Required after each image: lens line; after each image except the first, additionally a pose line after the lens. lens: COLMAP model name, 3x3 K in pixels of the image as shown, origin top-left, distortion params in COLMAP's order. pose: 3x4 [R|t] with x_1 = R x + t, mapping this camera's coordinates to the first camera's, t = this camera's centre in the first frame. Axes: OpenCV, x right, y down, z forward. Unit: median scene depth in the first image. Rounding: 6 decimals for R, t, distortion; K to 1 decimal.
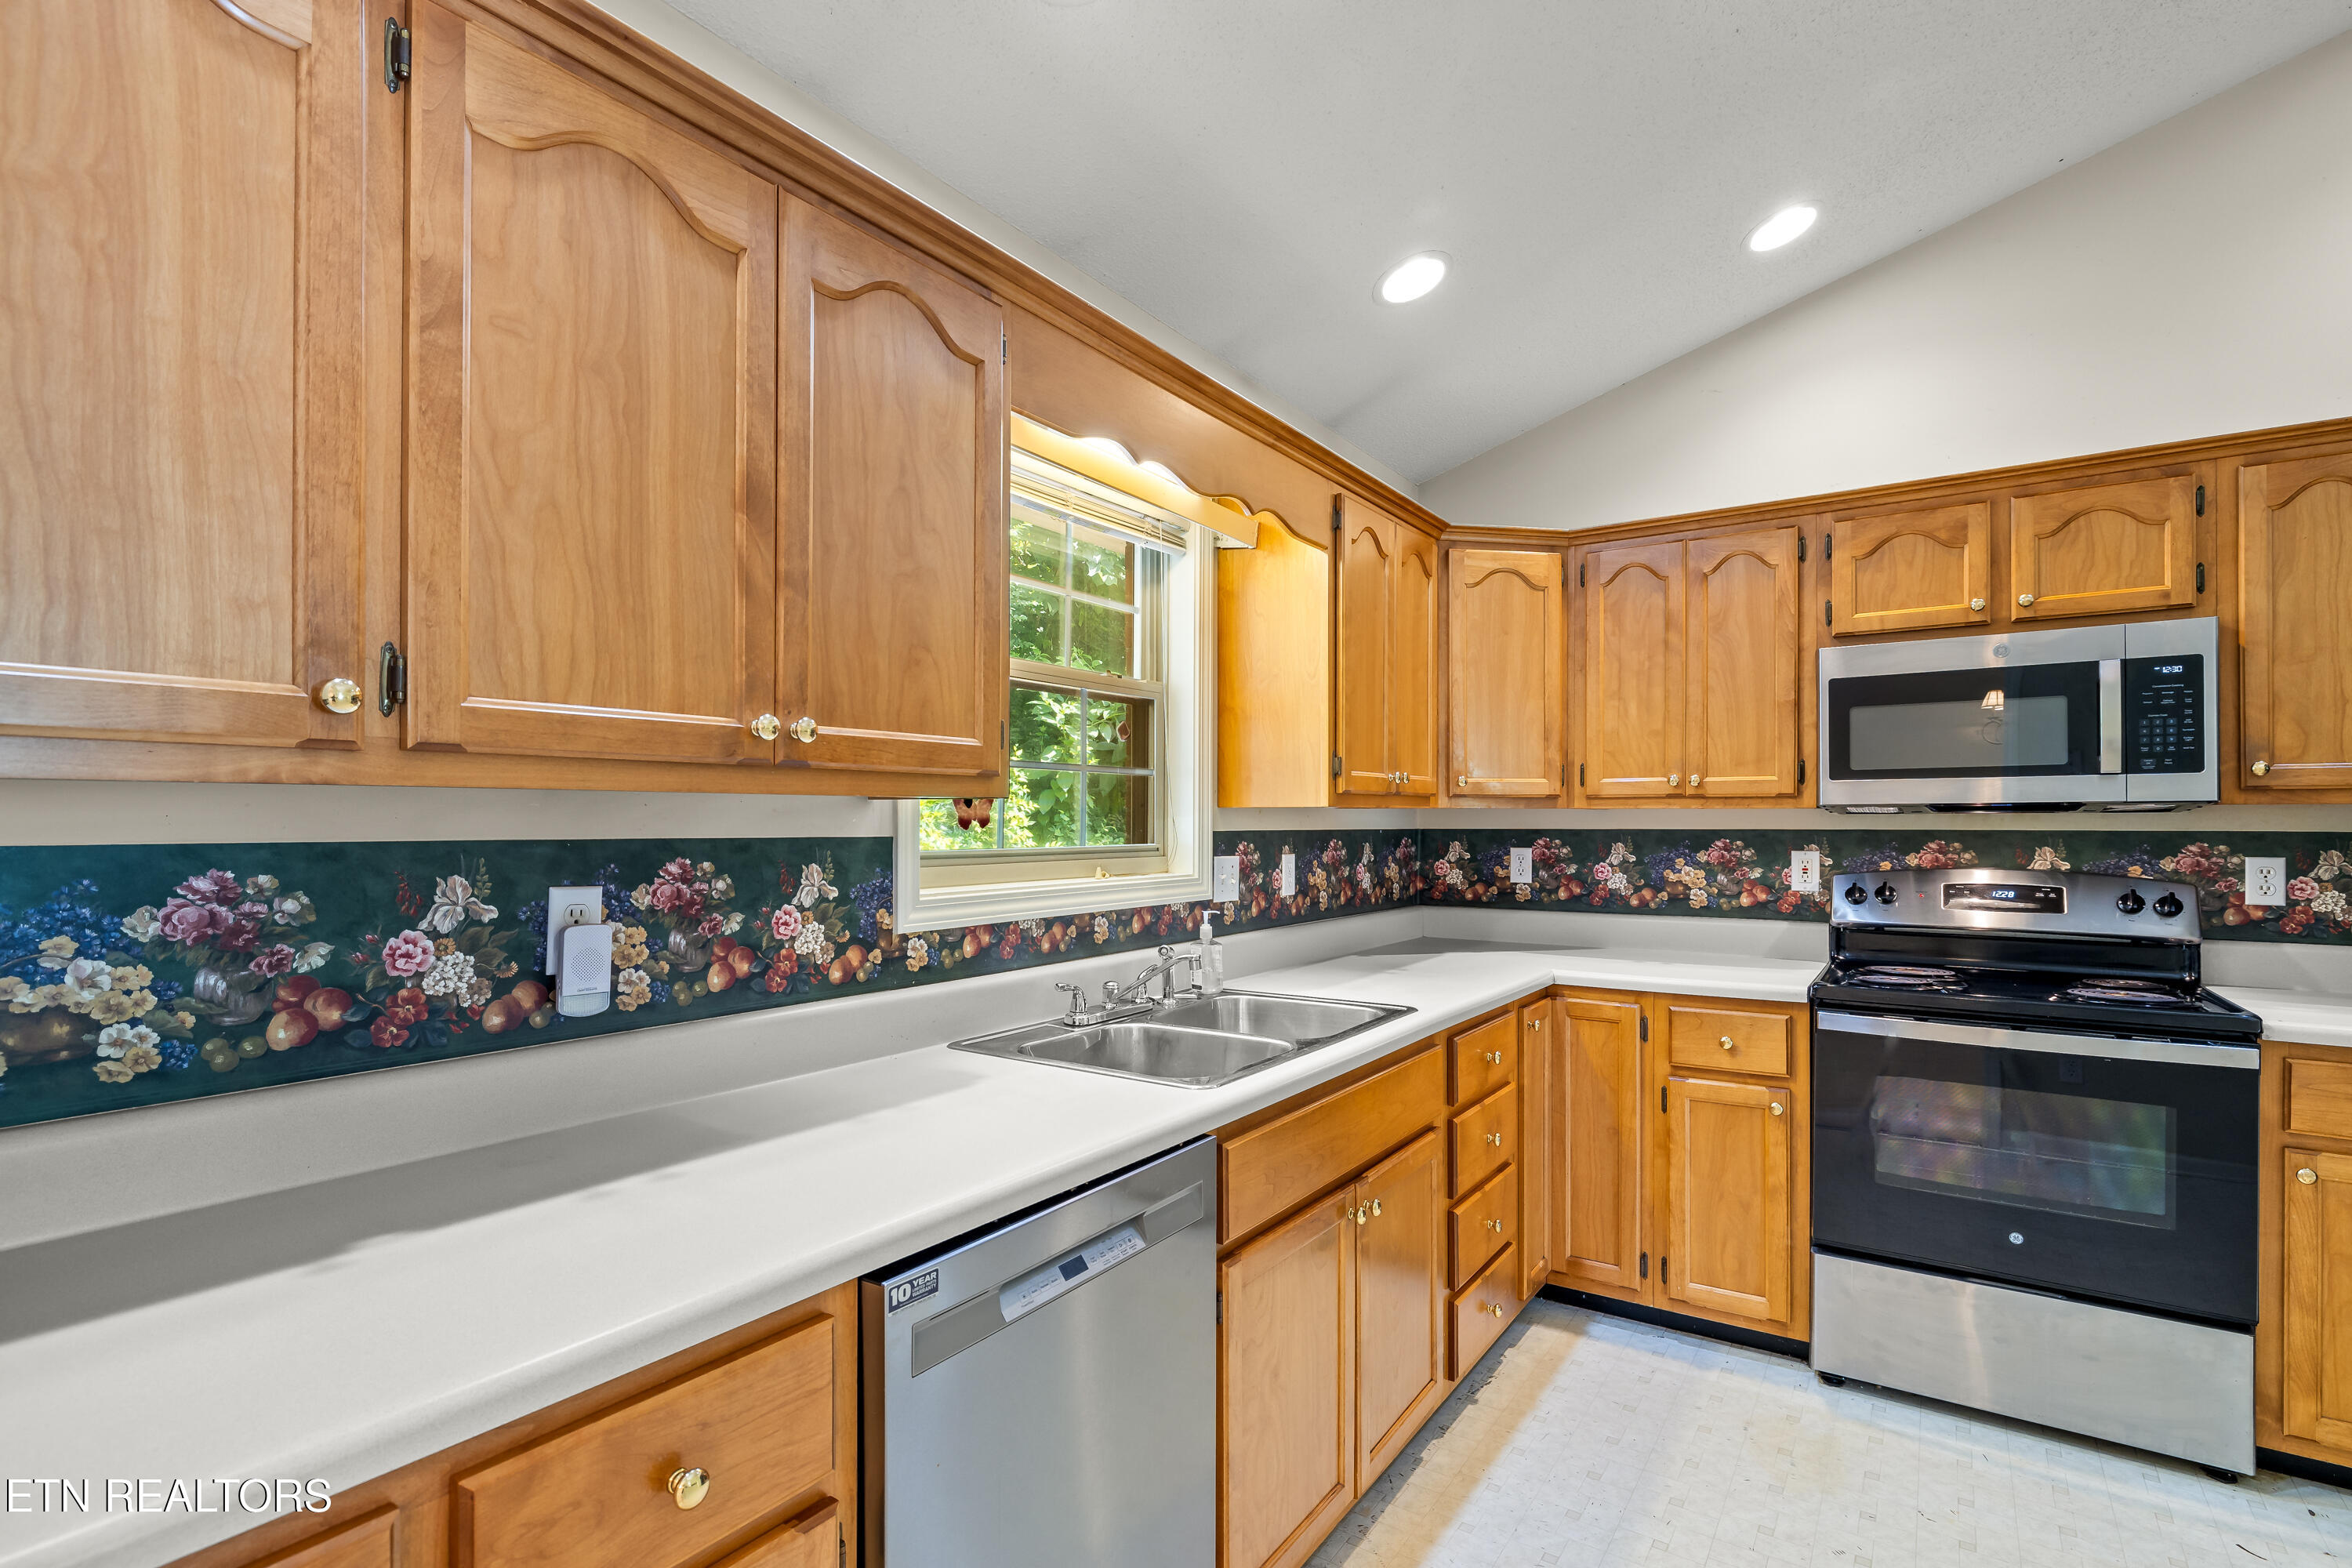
lens RADIAL K [[1124.5, 0, 1172.5], [0, 1124.5, 824.9], [0, 0, 1]] dist [0.000255, 0.000010]
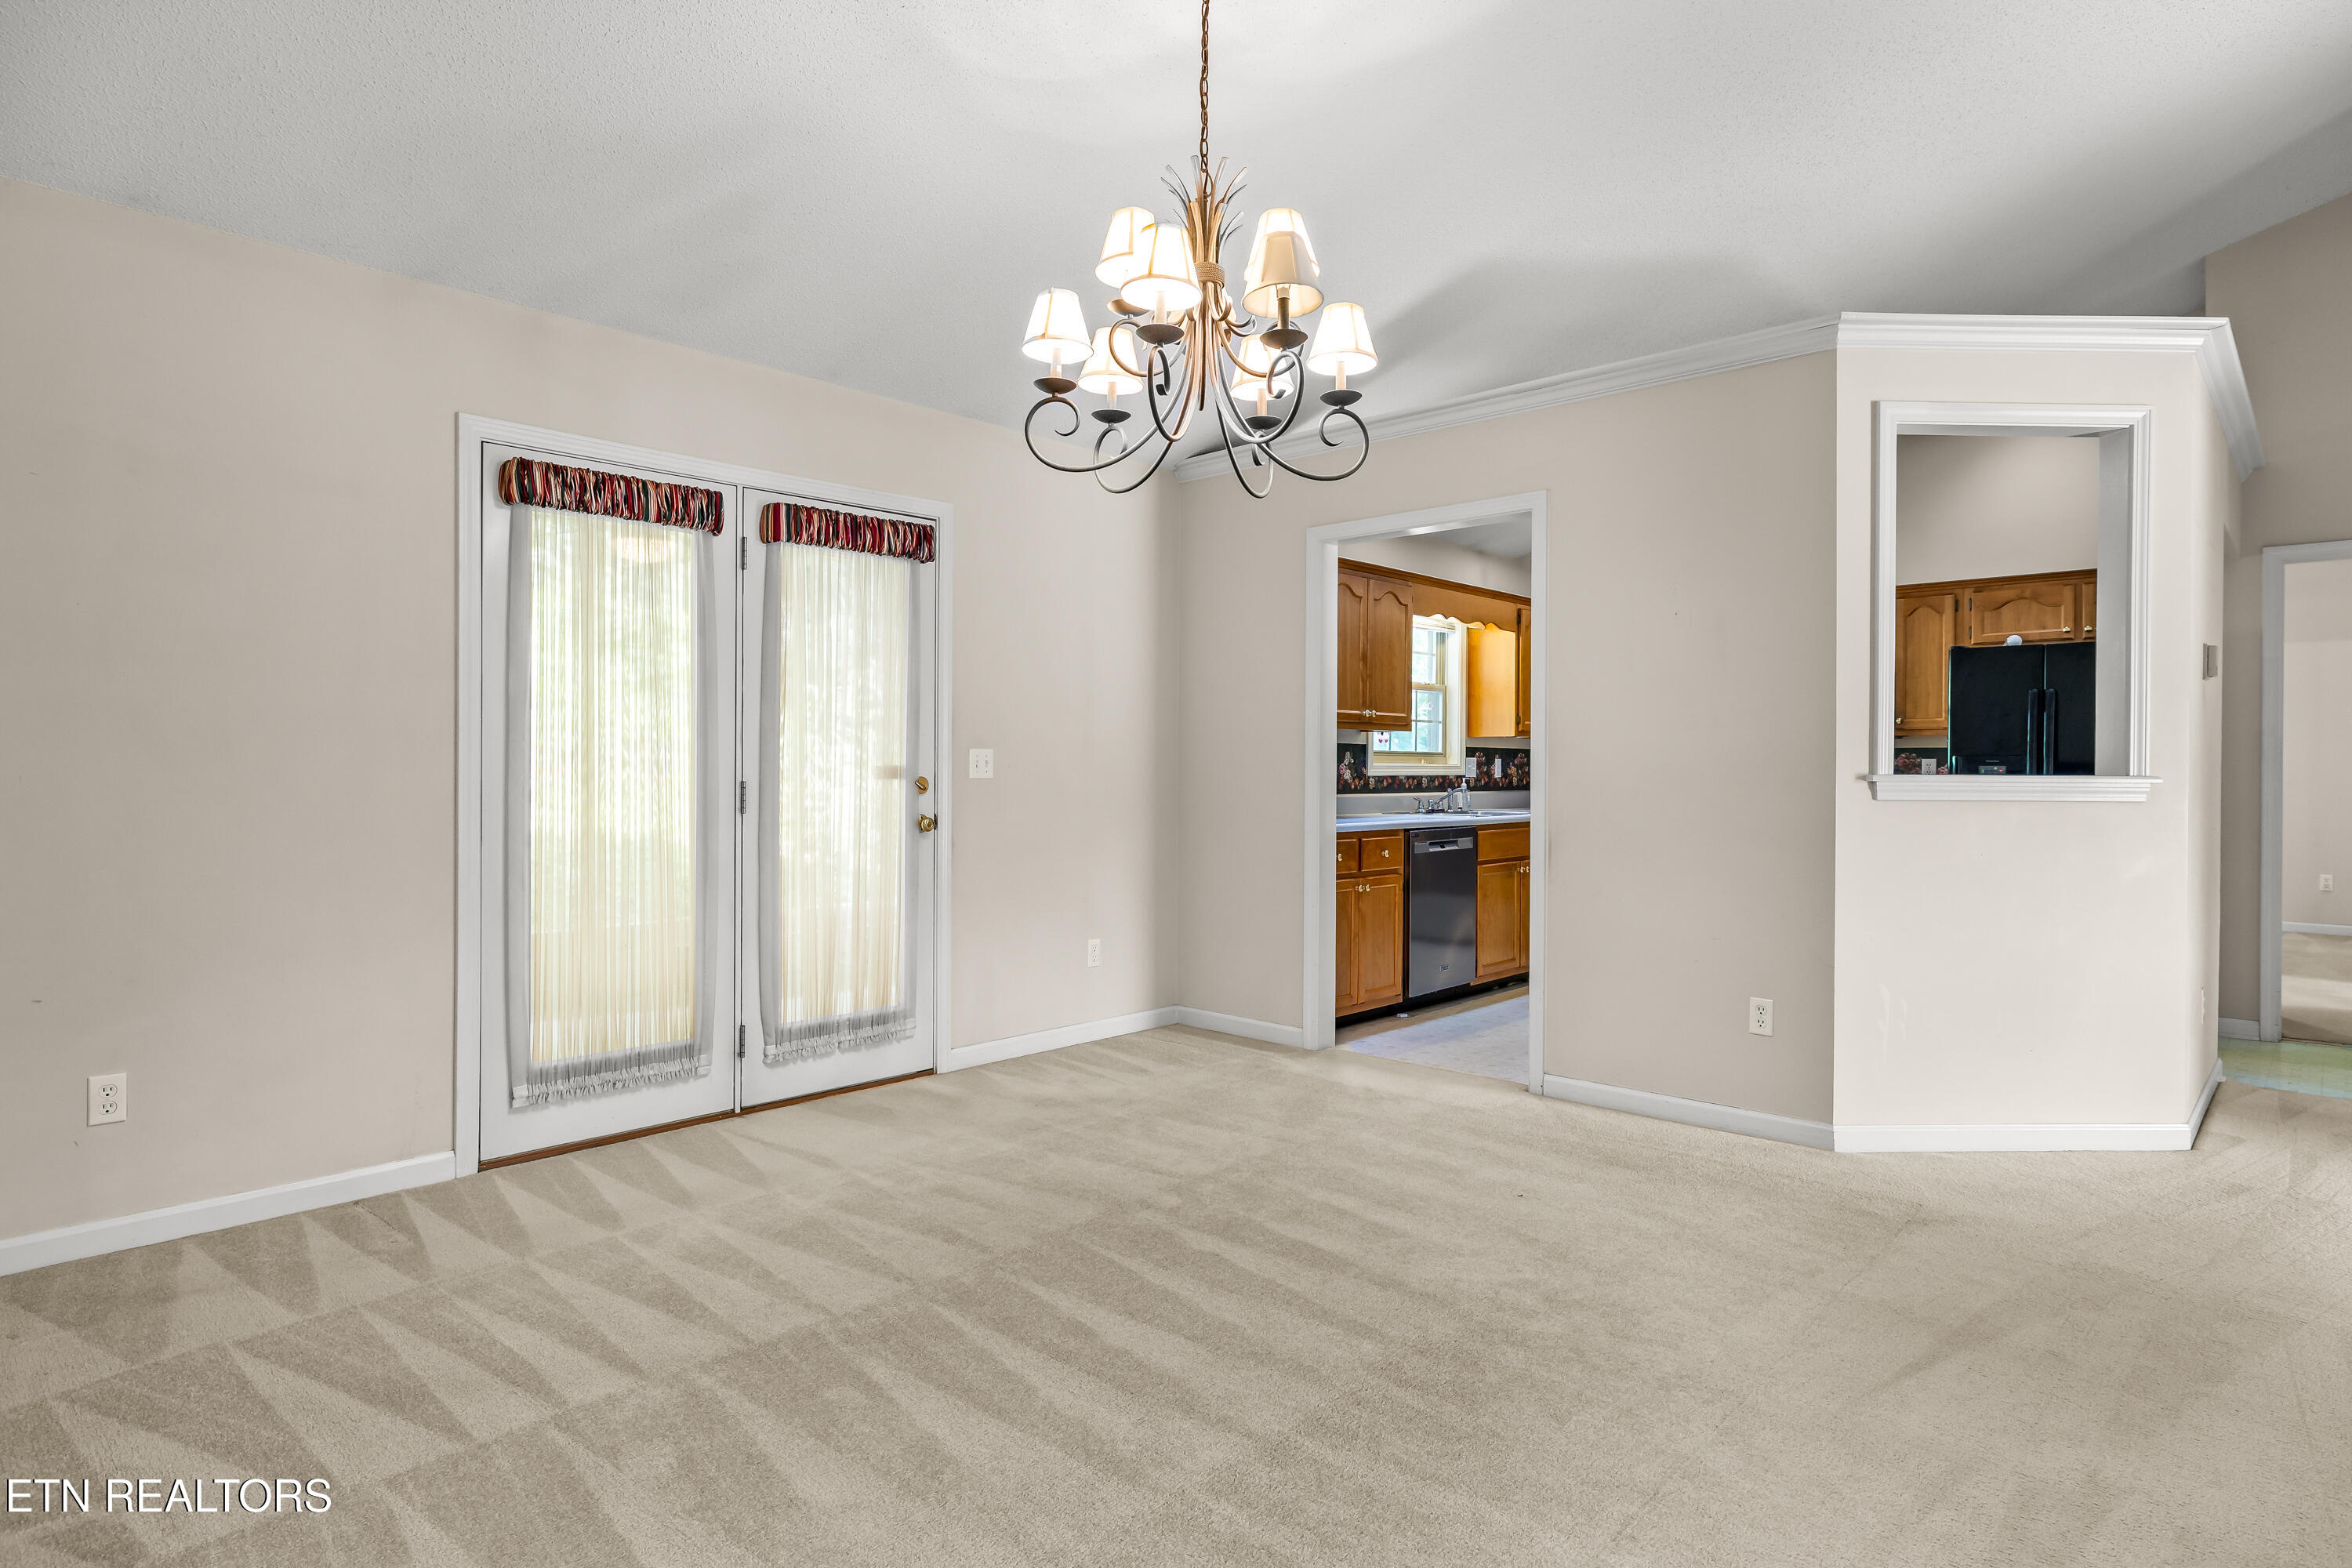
lens RADIAL K [[1274.6, 0, 1176.0], [0, 1274.6, 784.0], [0, 0, 1]] dist [-0.000010, 0.000017]
pose [[0.988931, 0.005544, -0.148270, -0.179388], [-0.004478, 0.999962, 0.007523, 0.070066], [0.148306, -0.006776, 0.988918, -1.859031]]
